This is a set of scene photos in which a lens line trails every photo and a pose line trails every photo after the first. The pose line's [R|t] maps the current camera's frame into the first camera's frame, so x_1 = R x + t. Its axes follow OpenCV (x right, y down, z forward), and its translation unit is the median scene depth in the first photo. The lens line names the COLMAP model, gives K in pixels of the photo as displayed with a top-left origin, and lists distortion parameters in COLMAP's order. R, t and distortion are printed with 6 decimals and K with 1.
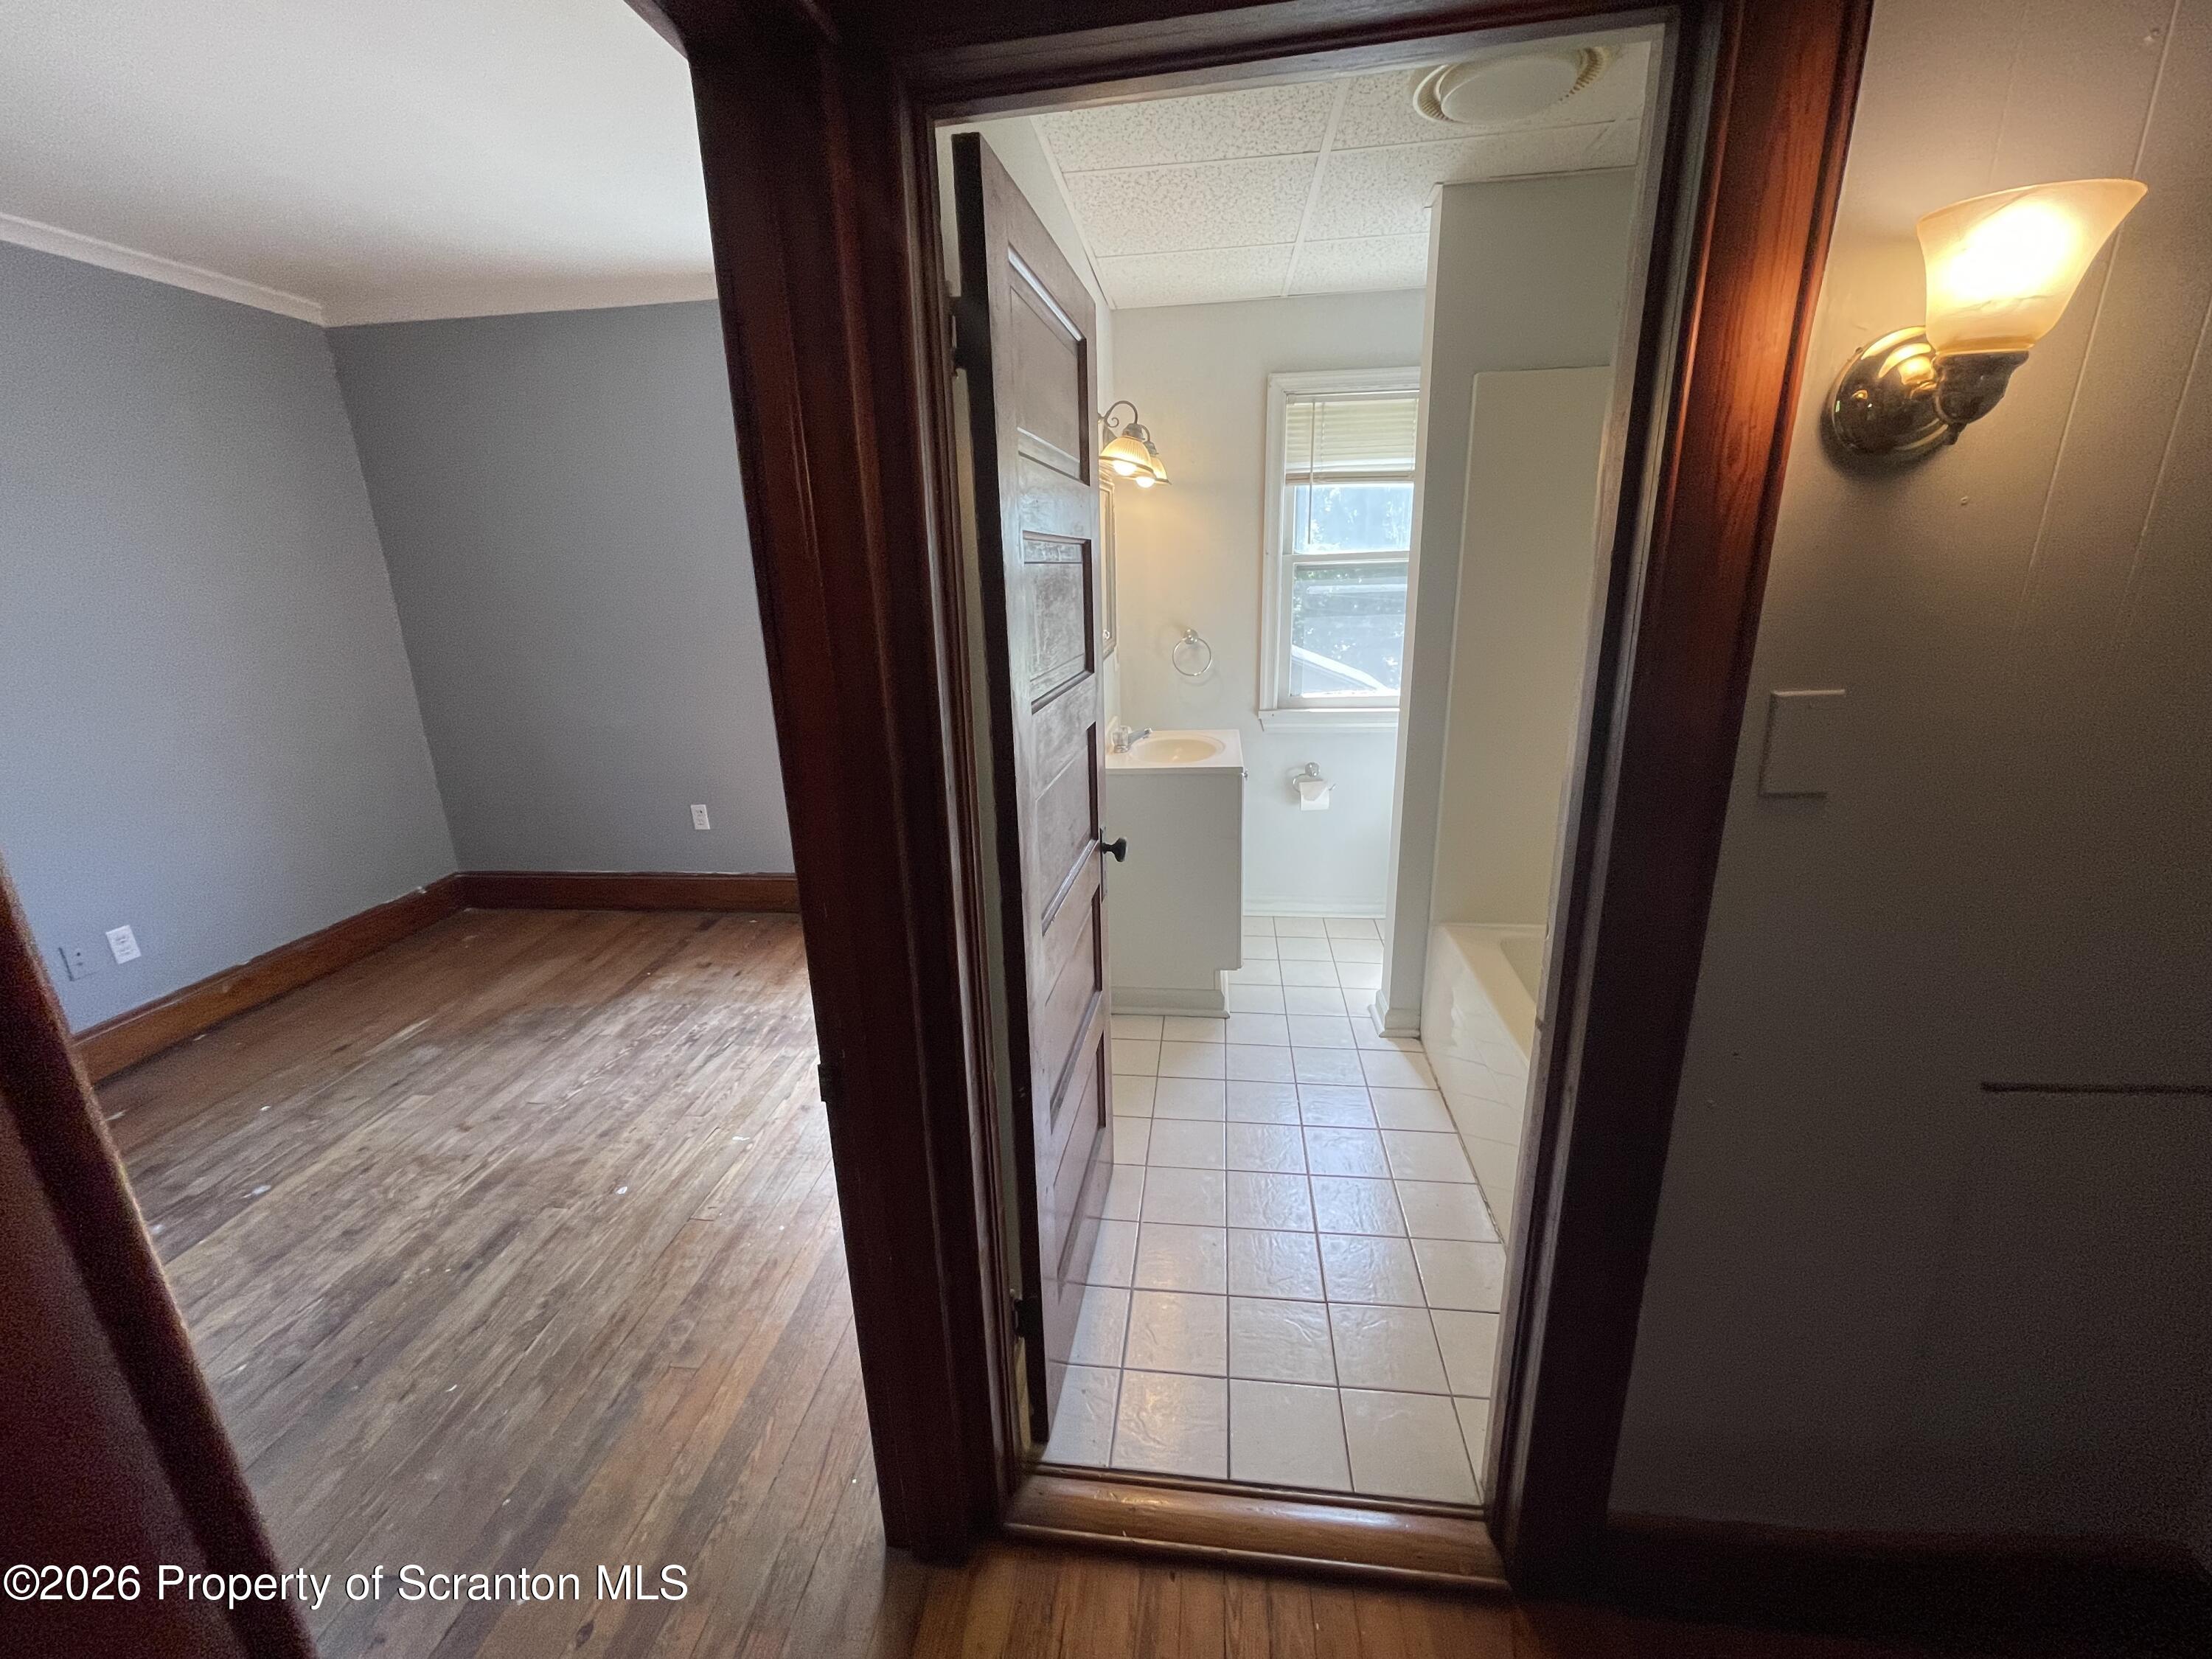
lens RADIAL K [[901.2, 0, 1094.6], [0, 901.2, 830.4], [0, 0, 1]] dist [0.000910, 0.000557]
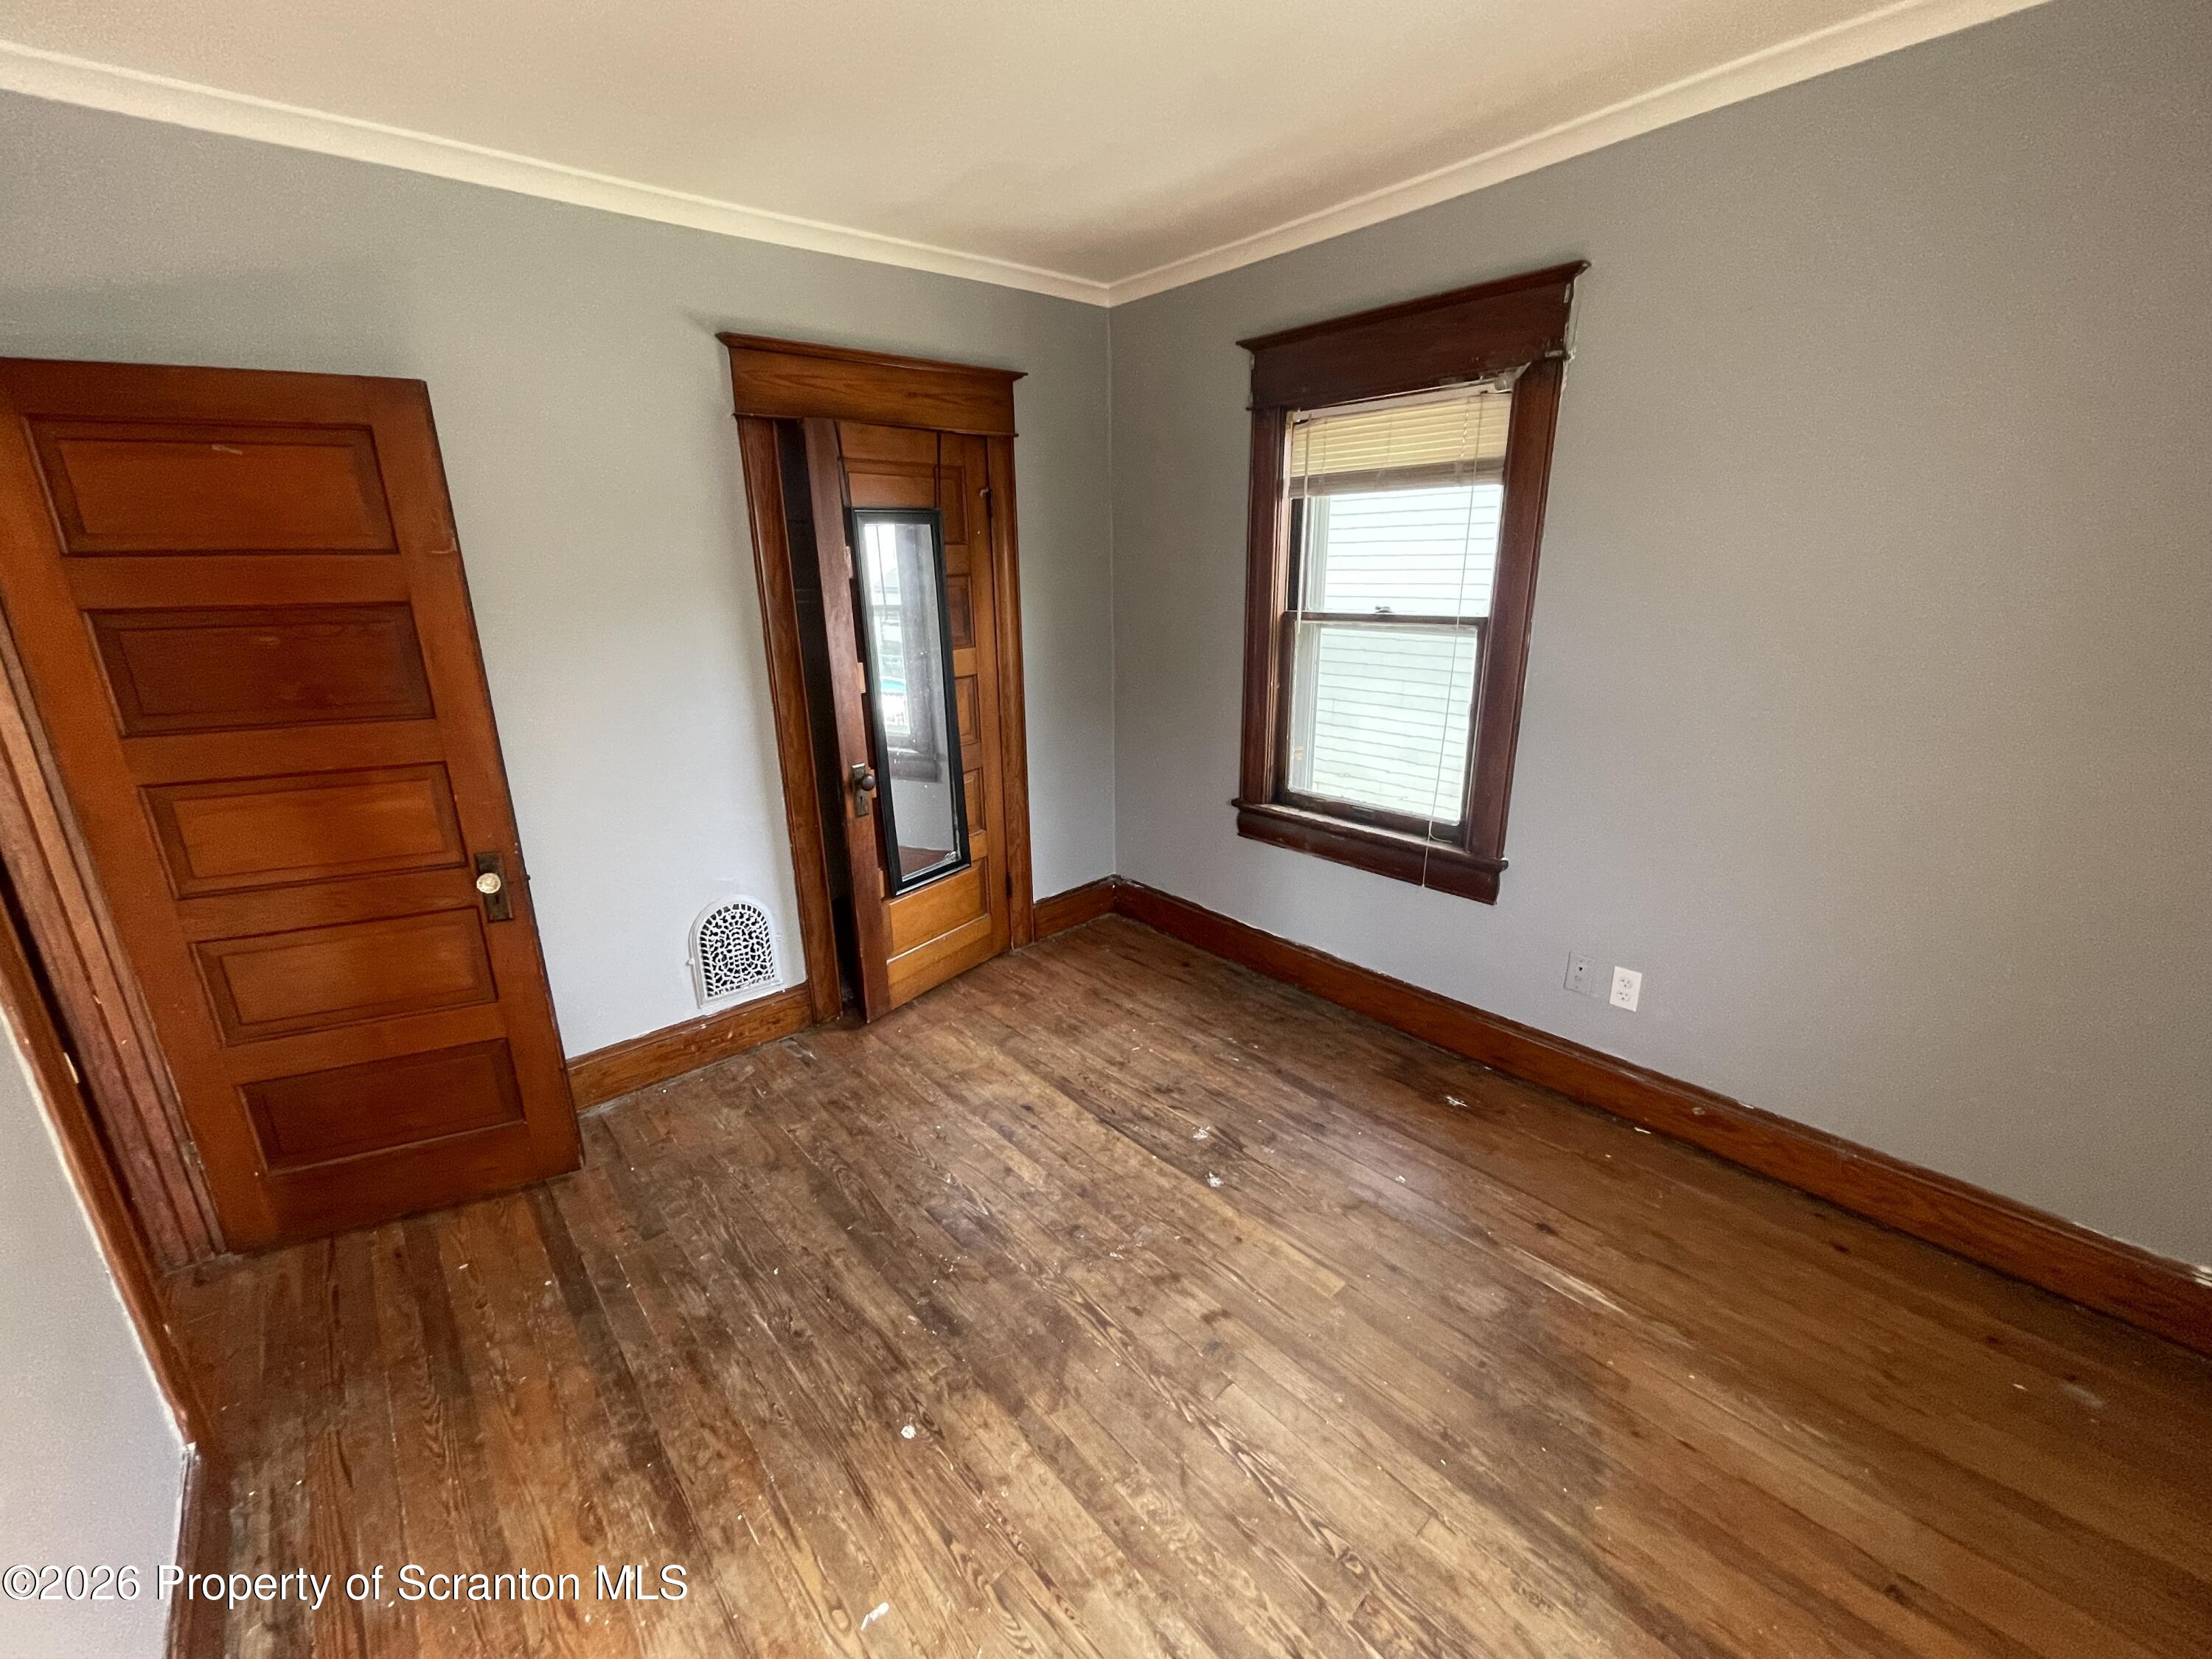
lens RADIAL K [[901.2, 0, 1102.1], [0, 901.2, 824.2], [0, 0, 1]] dist [0.000910, 0.000557]
pose [[-0.666864, 0.258055, -0.699071, -0.173872], [-0.166512, 0.862801, 0.477335, -0.308797], [0.726337, 0.434721, -0.532402, 0.950105]]
